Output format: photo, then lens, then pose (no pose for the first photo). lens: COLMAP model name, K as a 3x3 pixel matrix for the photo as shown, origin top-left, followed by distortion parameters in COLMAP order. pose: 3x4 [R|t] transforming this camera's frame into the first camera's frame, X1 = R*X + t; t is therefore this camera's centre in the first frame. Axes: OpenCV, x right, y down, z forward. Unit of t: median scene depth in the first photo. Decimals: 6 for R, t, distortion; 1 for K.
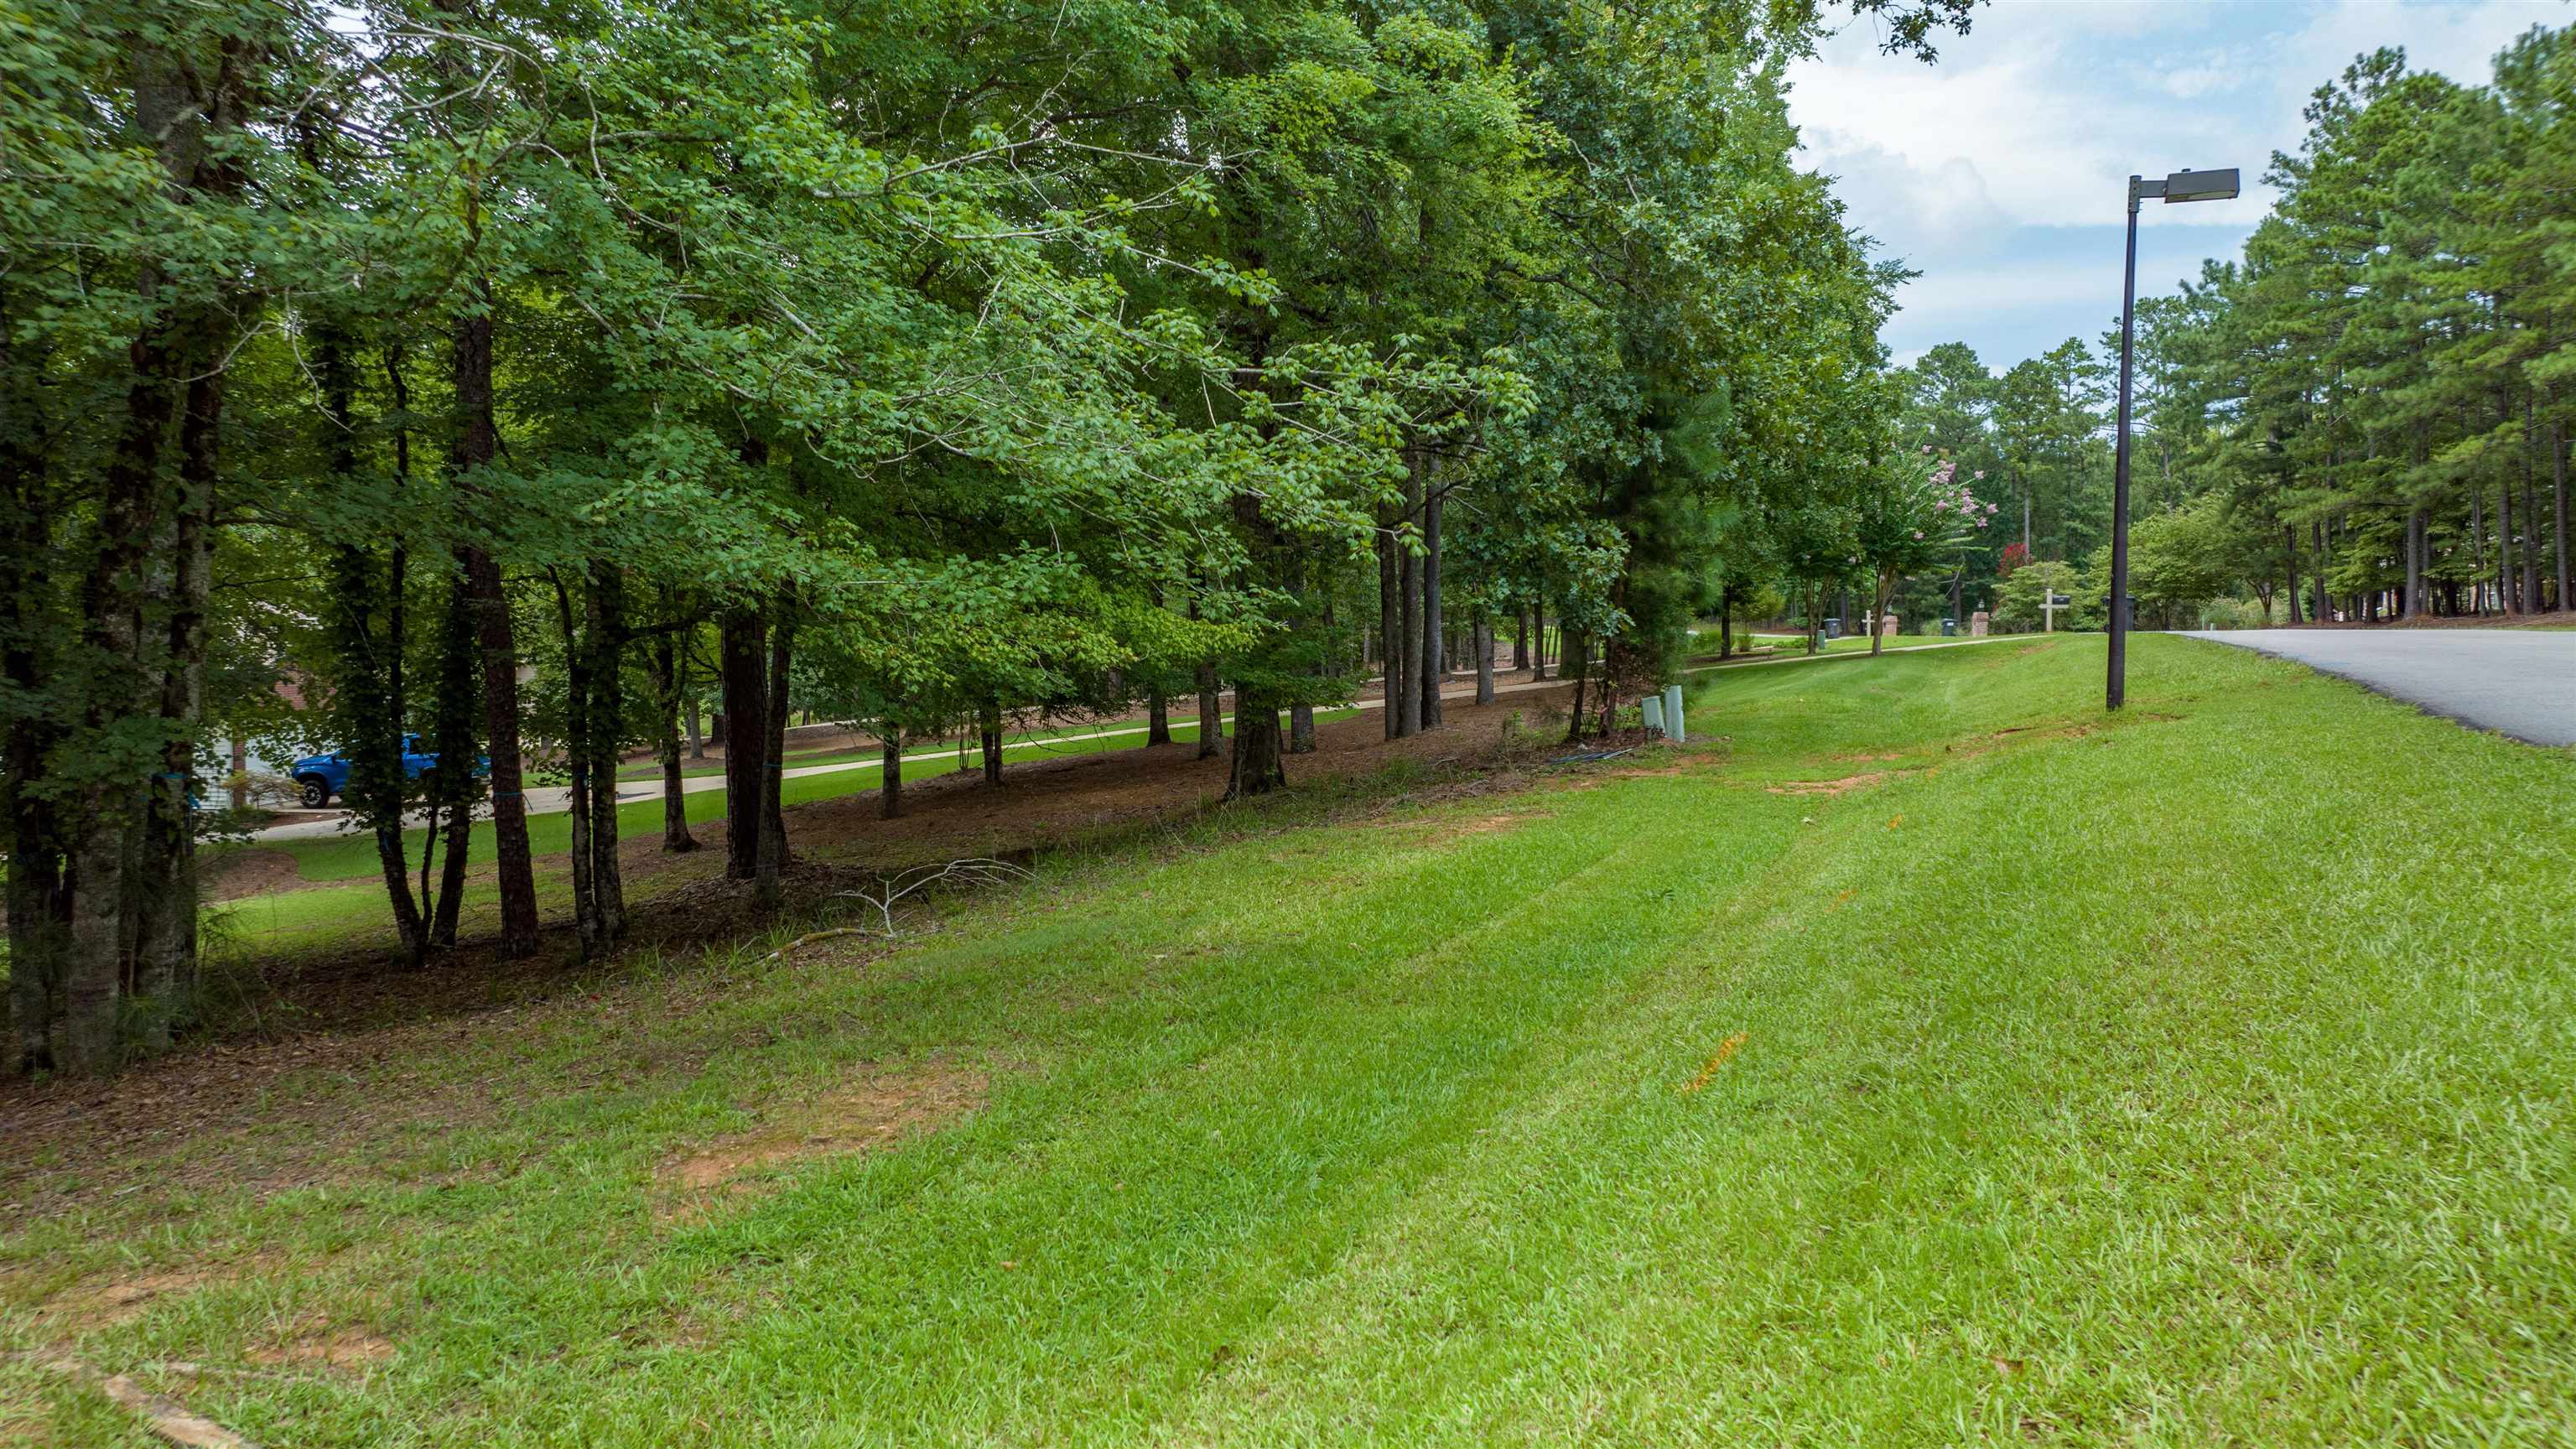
lens RADIAL K [[1845.0, 0, 1288.0], [0, 1845.0, 724.5], [0, 0, 1]] dist [-0.004359, 0.001369]
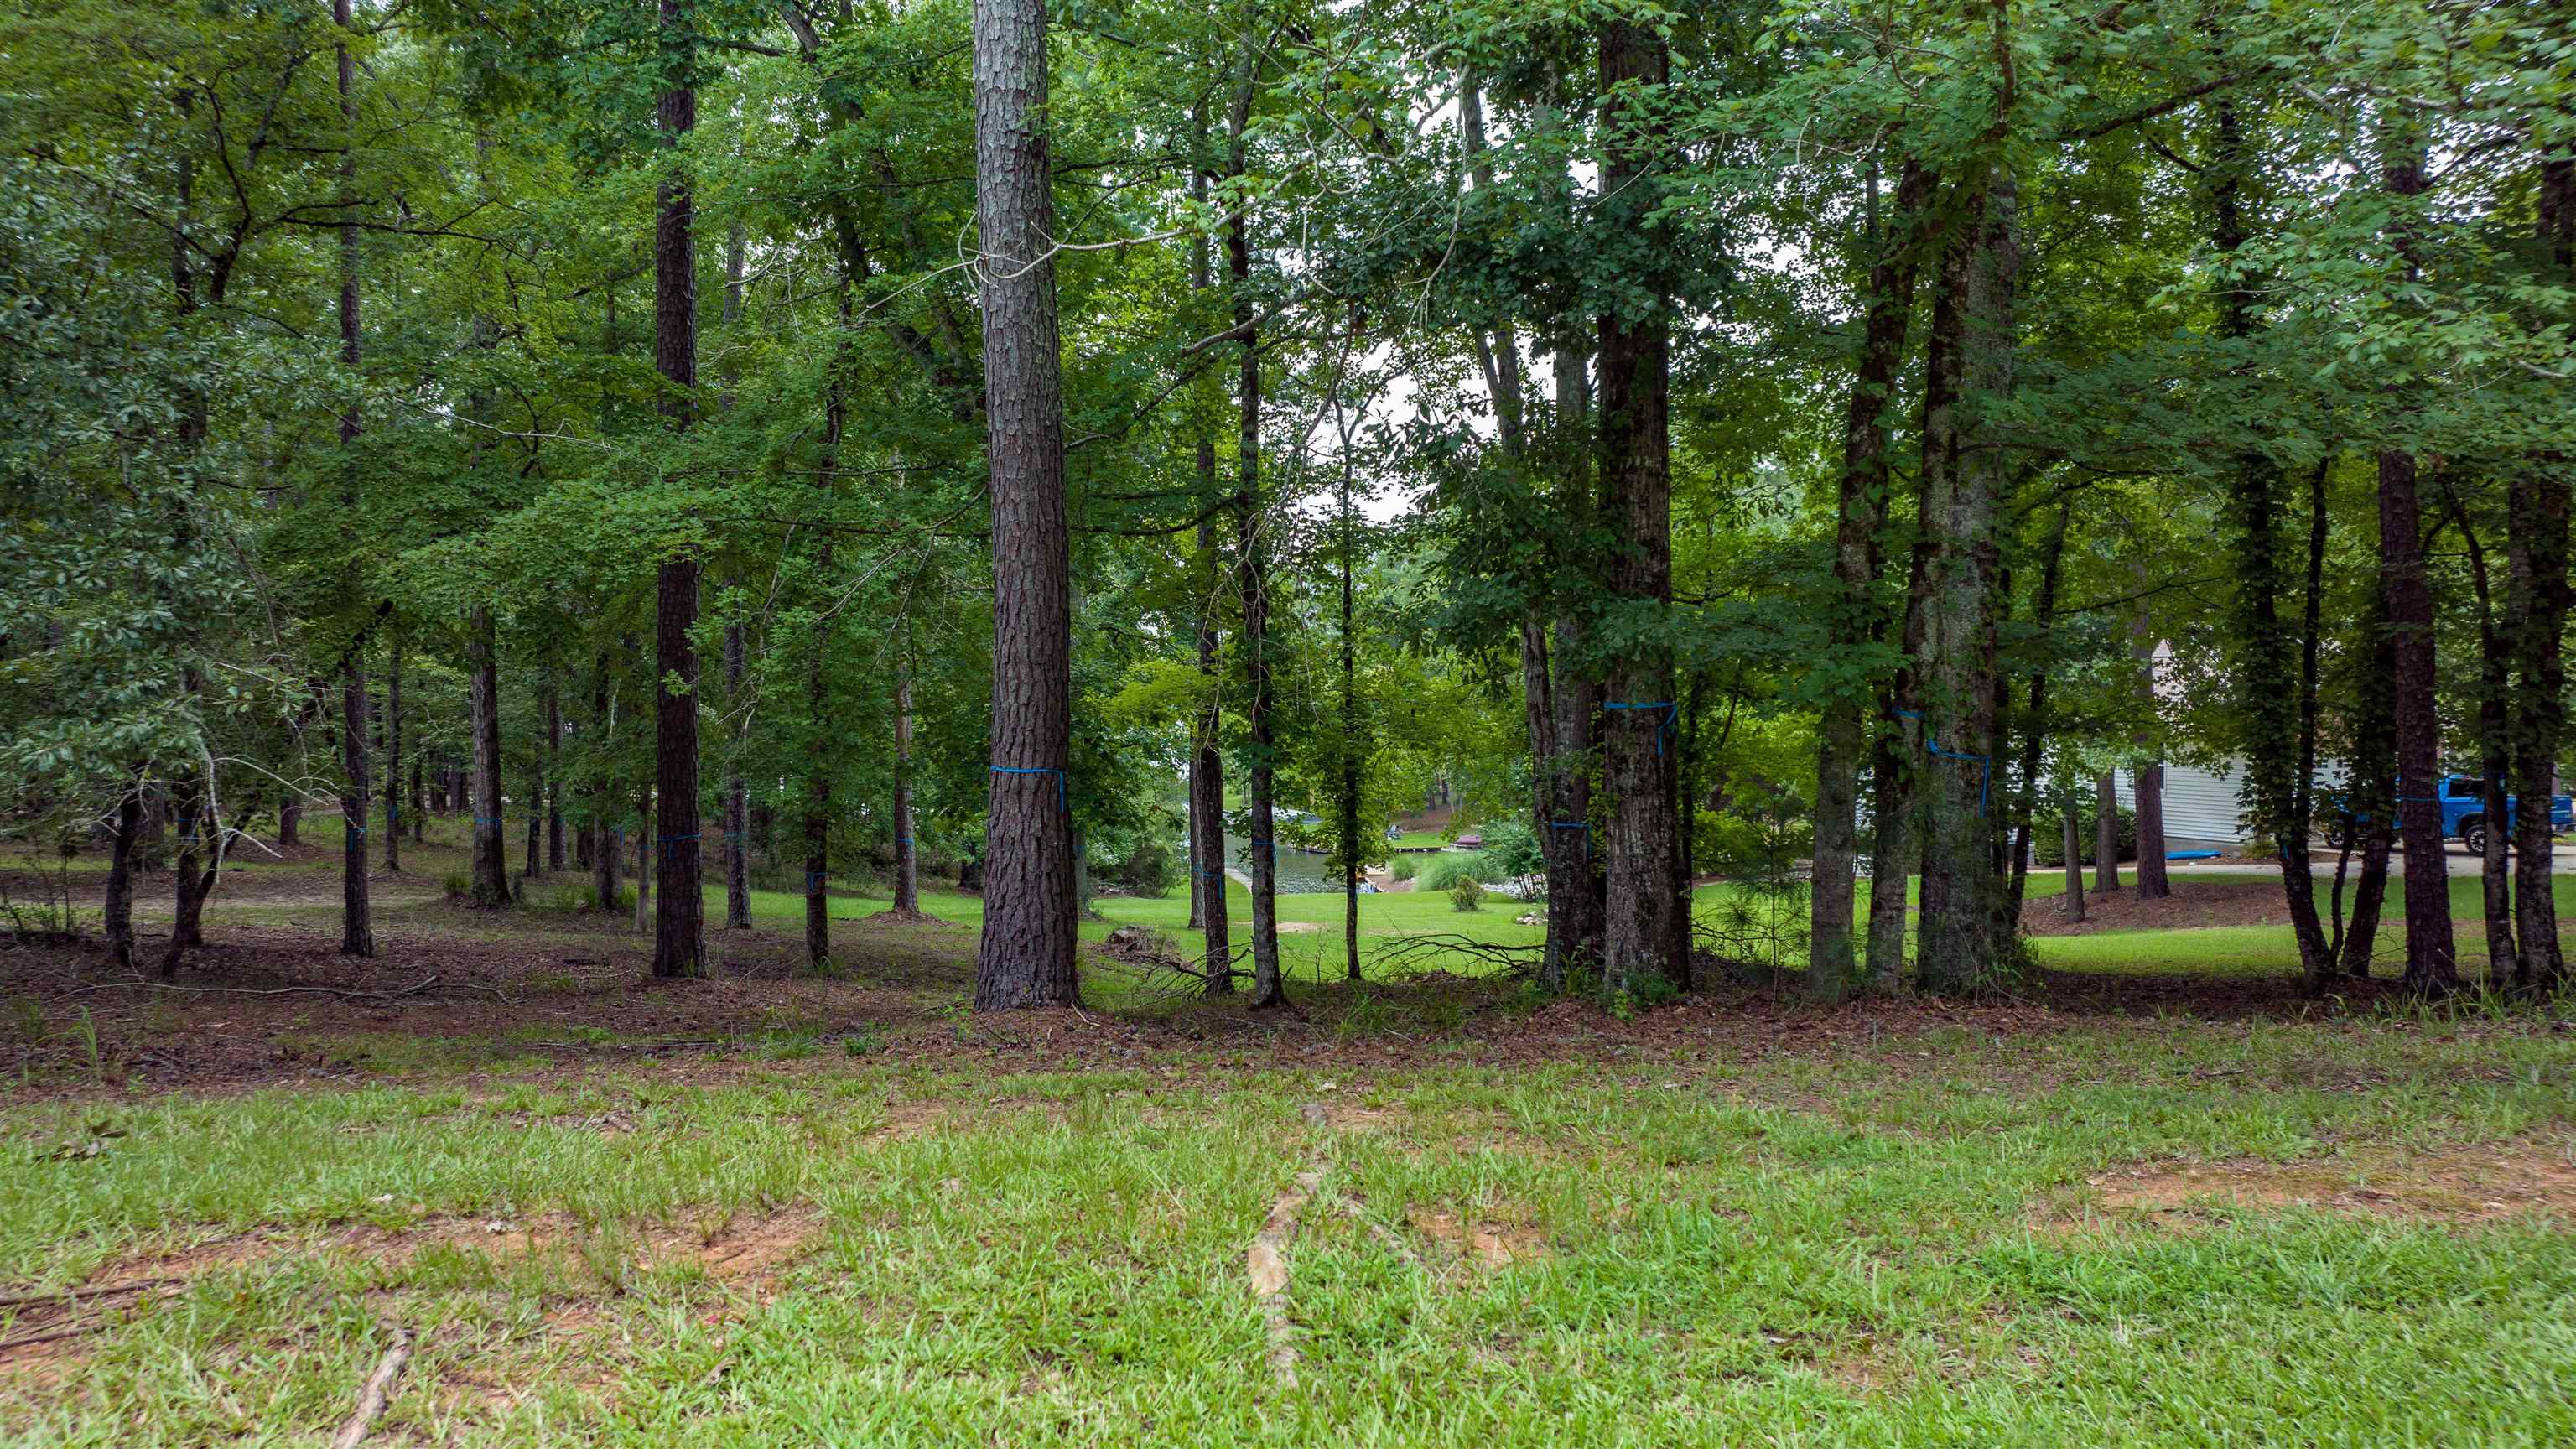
lens RADIAL K [[1845.0, 0, 1288.0], [0, 1845.0, 724.5], [0, 0, 1]] dist [-0.004359, 0.001369]
pose [[0.509282, 0.017233, -0.860427, 0.063928], [-0.042603, 0.999079, -0.005207, 0.052834], [0.859544, 0.039308, 0.509547, 0.225444]]
